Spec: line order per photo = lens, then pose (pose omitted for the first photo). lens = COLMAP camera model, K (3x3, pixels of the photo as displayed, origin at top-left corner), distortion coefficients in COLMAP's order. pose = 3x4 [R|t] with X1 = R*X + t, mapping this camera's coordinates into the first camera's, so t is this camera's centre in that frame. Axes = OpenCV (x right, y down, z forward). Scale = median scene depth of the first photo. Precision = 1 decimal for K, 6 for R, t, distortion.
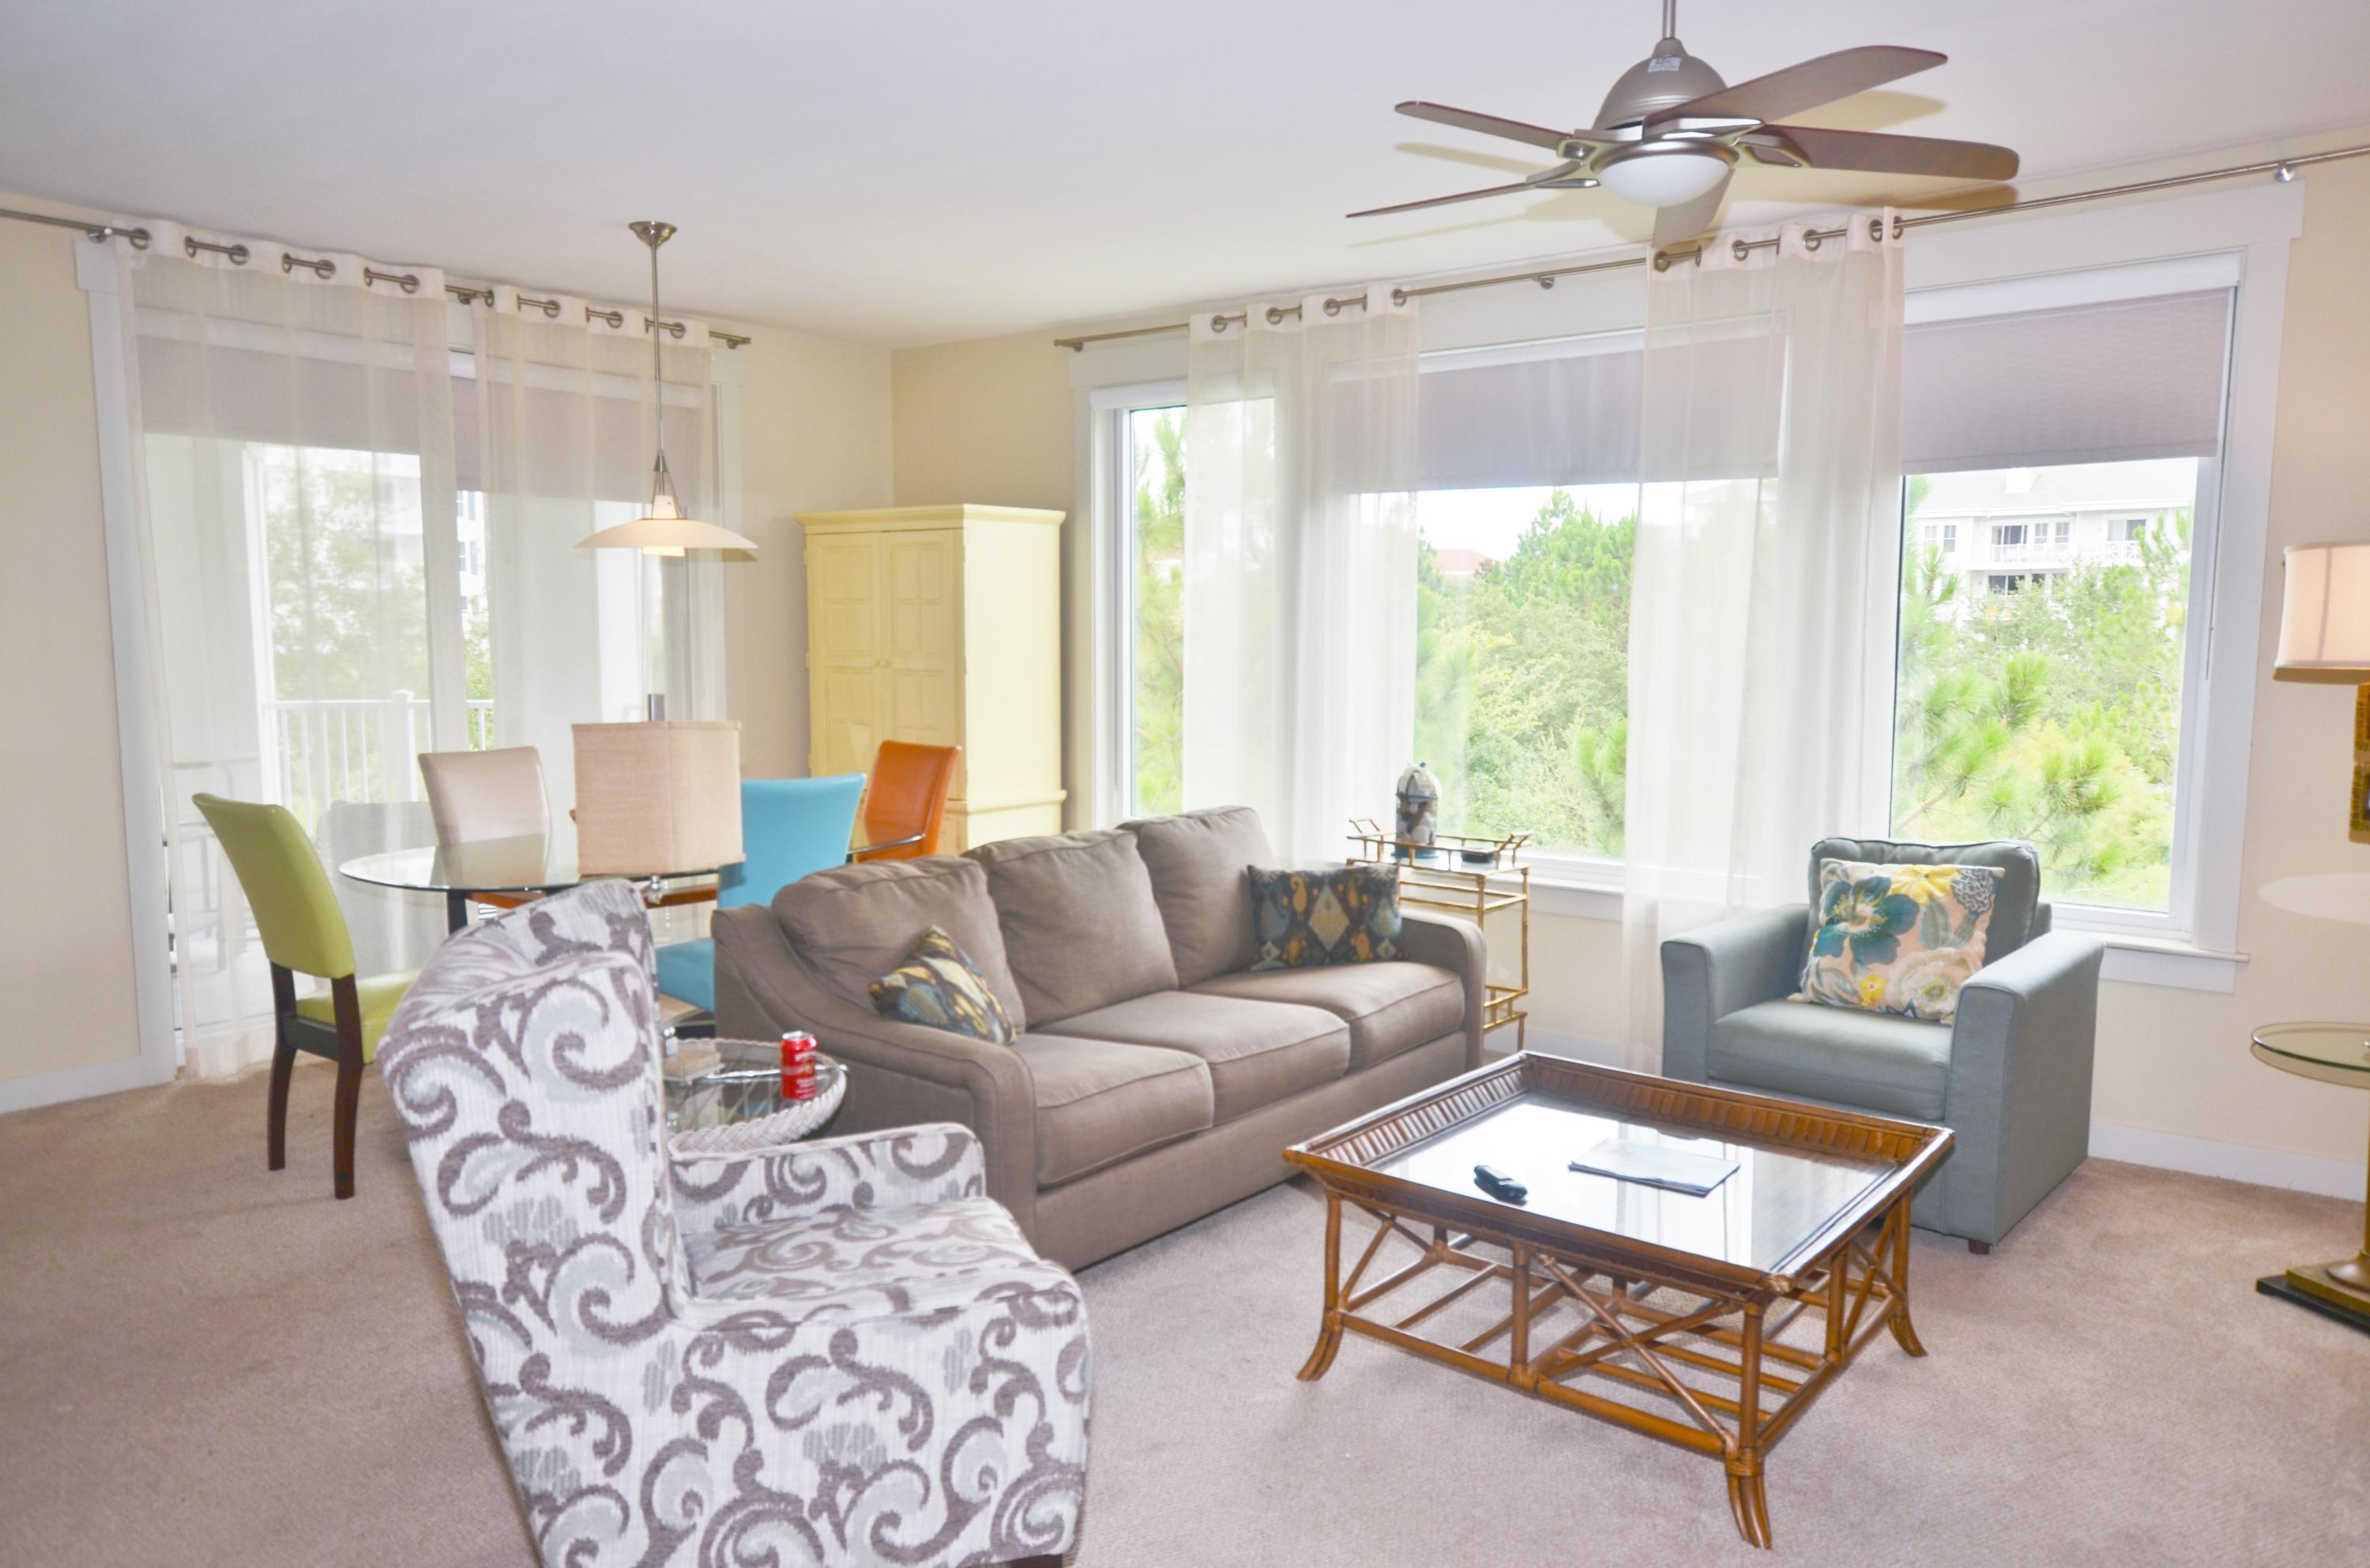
lens RADIAL K [[1570.5, 0, 1185.0], [0, 1570.5, 784.0], [0, 0, 1]] dist [-0.002107, -0.000764]
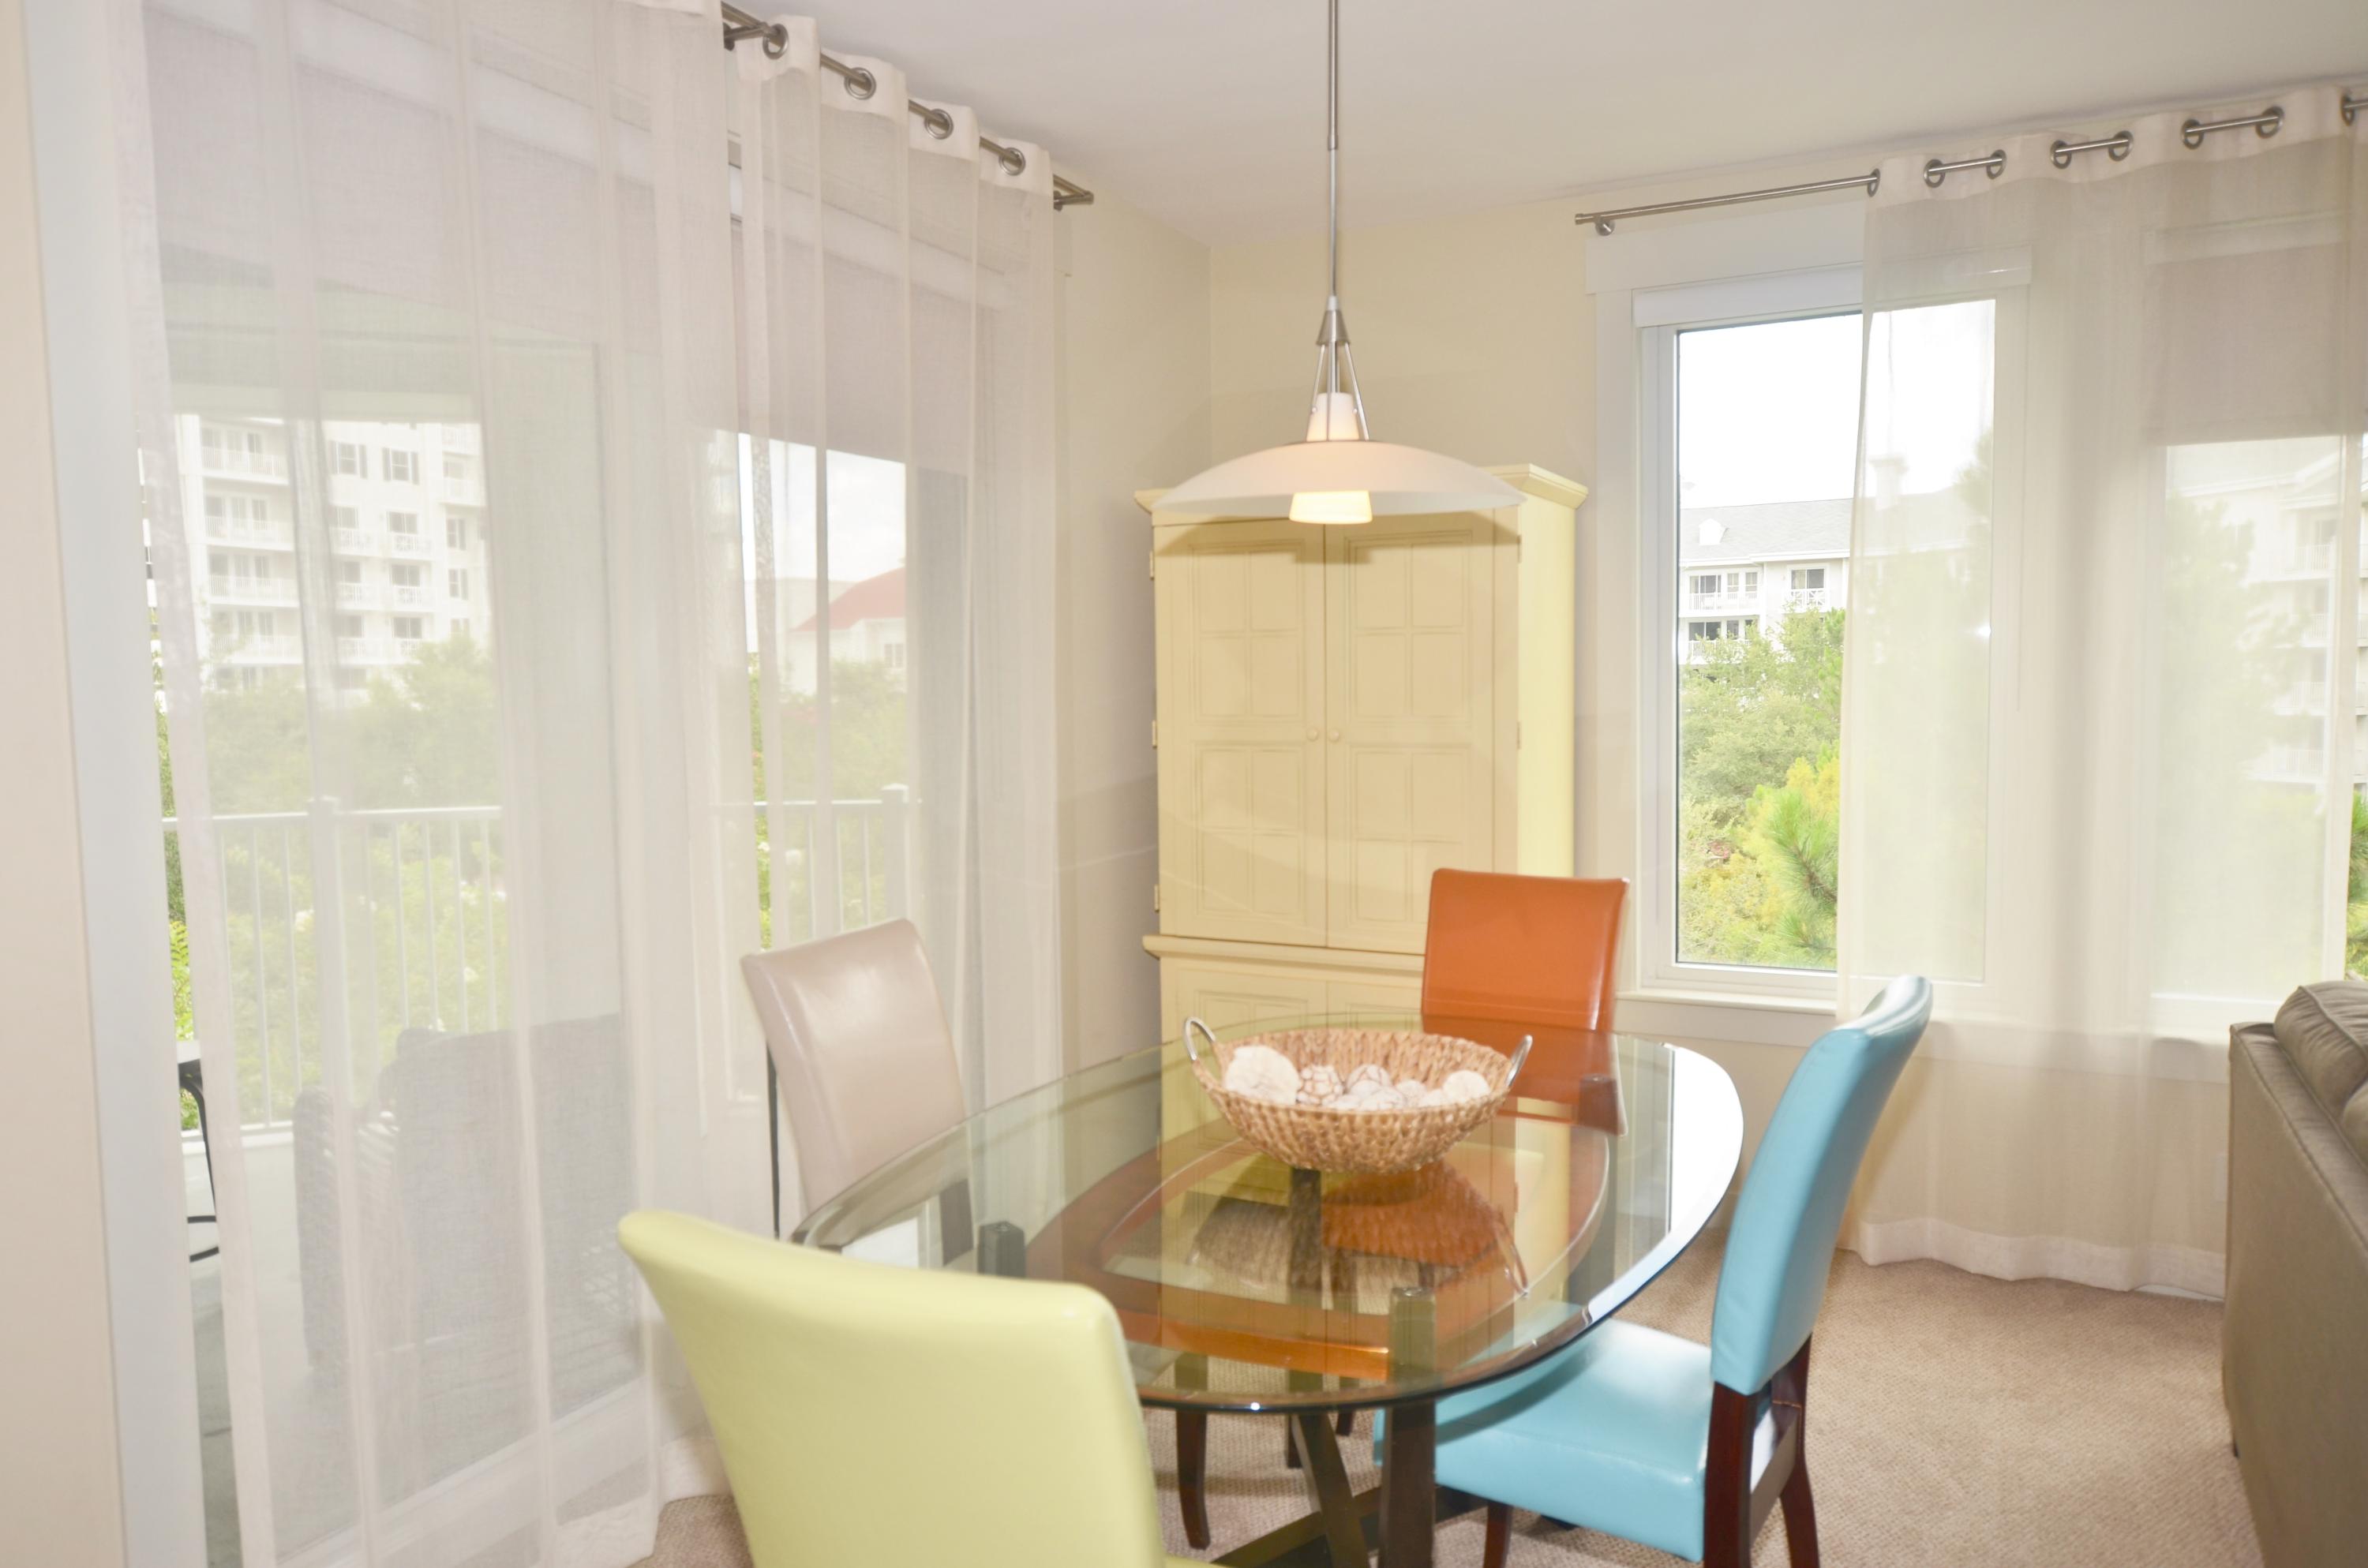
lens RADIAL K [[1569.1, 0, 1184.0], [0, 1569.1, 784.0], [0, 0, 1]] dist [-0.002107, -0.000764]
pose [[0.980365, -0.034022, 0.194233, -0.362845], [0.041218, 0.998601, -0.033126, -0.039956], [-0.192834, 0.040482, 0.980396, 0.419146]]
